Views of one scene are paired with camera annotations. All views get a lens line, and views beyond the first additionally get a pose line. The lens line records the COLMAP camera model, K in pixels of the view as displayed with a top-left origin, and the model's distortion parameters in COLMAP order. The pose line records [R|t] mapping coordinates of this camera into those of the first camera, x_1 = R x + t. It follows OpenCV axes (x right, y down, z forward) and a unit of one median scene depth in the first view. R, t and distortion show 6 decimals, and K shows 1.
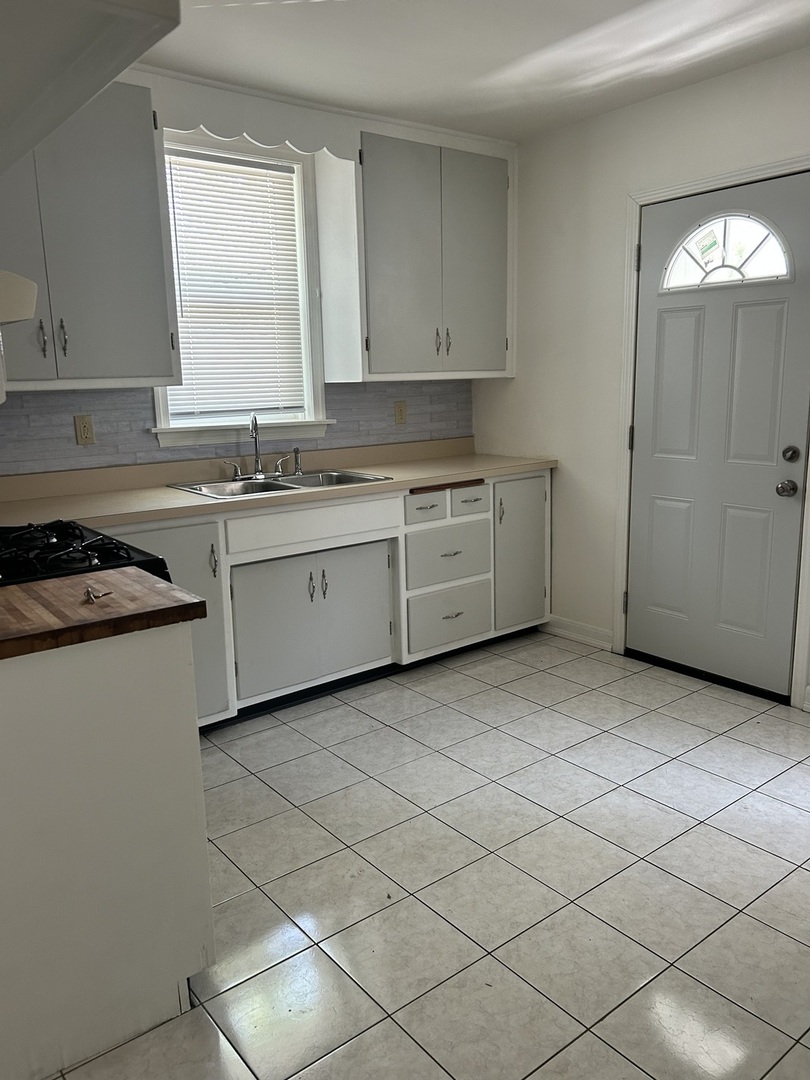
lens RADIAL K [[819.1, 0, 406.8], [0, 819.1, 533.5], [0, 0, 1]] dist [0.056296, -0.057516]
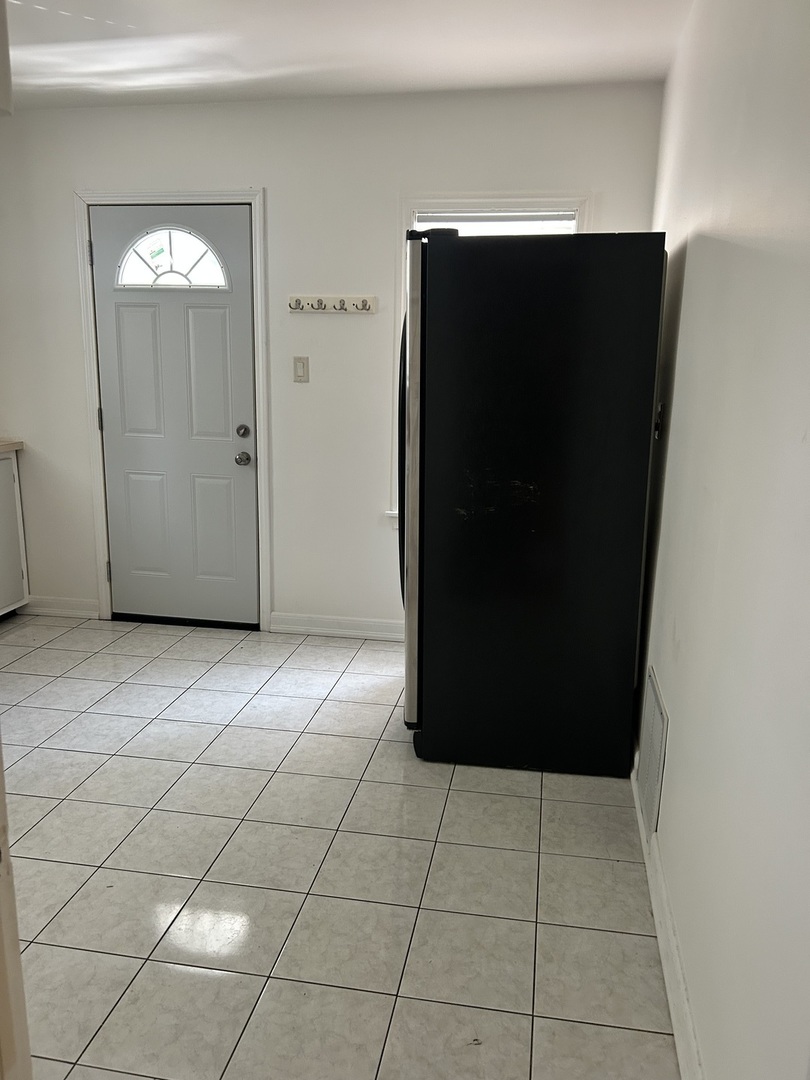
lens RADIAL K [[819.1, 0, 406.8], [0, 819.1, 533.5], [0, 0, 1]] dist [0.056296, -0.057516]
pose [[0.752482, -0.104457, 0.650276, -0.172304], [0.090637, 0.994372, 0.054848, 0.012329], [-0.652346, 0.017666, 0.757715, -0.100526]]
